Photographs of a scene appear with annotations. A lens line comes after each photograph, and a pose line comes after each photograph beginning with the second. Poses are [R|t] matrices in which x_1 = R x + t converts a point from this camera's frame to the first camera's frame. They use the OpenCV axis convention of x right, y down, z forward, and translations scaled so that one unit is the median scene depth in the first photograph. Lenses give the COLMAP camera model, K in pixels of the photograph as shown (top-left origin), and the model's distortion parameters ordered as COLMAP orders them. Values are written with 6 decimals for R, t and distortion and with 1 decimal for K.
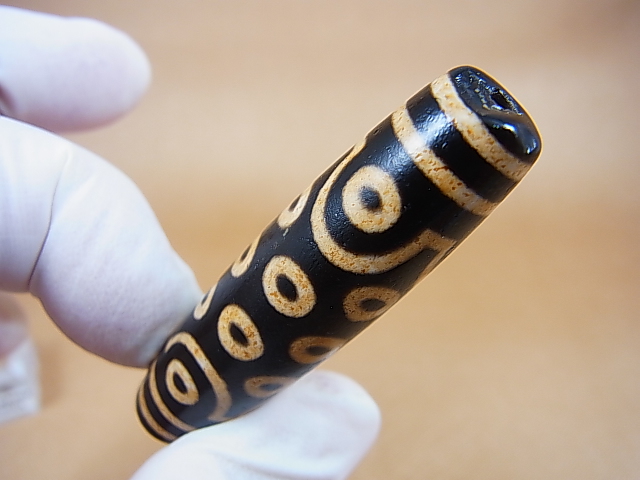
lens RADIAL K [[569.8, 0, 320.0], [0, 569.8, 240.0], [0, 0, 1]] dist [-0.211258, 0.006259]
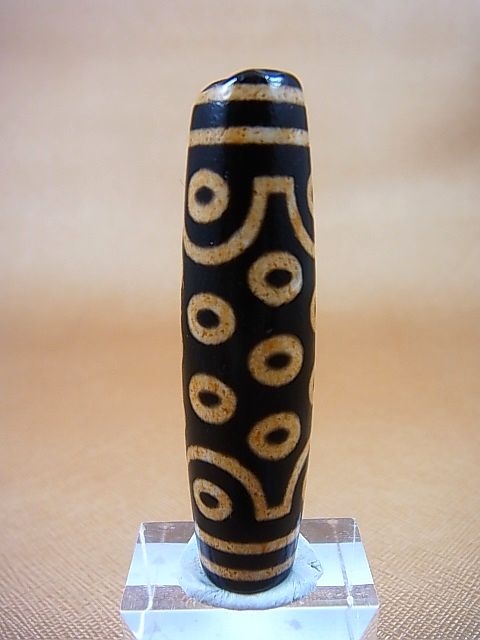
lens RADIAL K [[569.8, 0, 240.0], [0, 569.8, 320.0], [0, 0, 1]] dist [-0.211258, 0.006259]
pose [[0.780964, -0.618661, -0.085761, 0.082293], [0.518871, 0.719077, -0.462277, 0.632874], [0.347661, 0.316523, 0.882578, 0.083542]]
